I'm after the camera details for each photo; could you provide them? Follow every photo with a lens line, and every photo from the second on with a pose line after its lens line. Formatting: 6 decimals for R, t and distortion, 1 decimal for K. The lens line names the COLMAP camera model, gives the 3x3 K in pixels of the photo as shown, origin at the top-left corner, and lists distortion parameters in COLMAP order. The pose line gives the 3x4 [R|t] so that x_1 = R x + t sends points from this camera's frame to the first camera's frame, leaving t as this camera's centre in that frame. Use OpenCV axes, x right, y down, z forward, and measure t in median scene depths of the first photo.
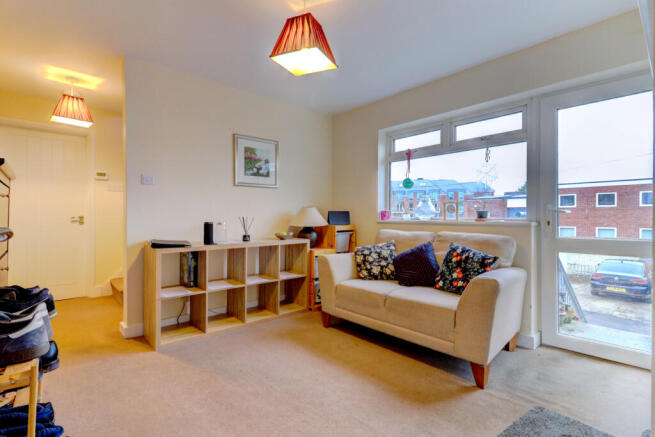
lens RADIAL K [[300.9, 0, 327.5], [0, 300.9, 218.5], [0, 0, 1]] dist [0.000631, -0.000009]
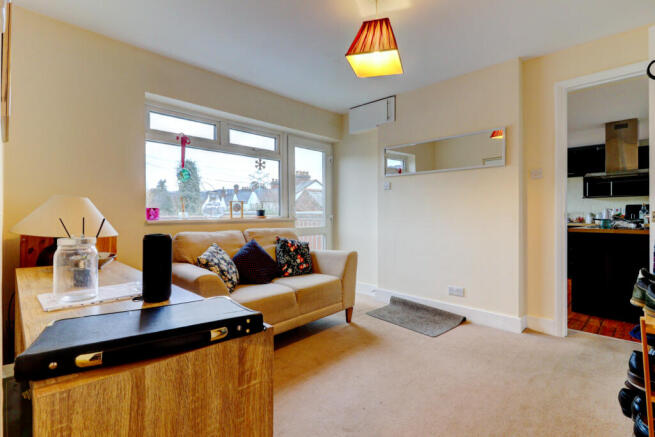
lens RADIAL K [[305.0, 0, 328.7], [0, 305.0, 213.0], [0, 0, 1]] dist [0.000418, 0.000009]
pose [[-0.051579, -0.002928, 0.998665, -0.759840], [0.008251, 0.999960, 0.003358, -0.014478], [-0.998635, 0.008413, -0.051553, 0.821505]]
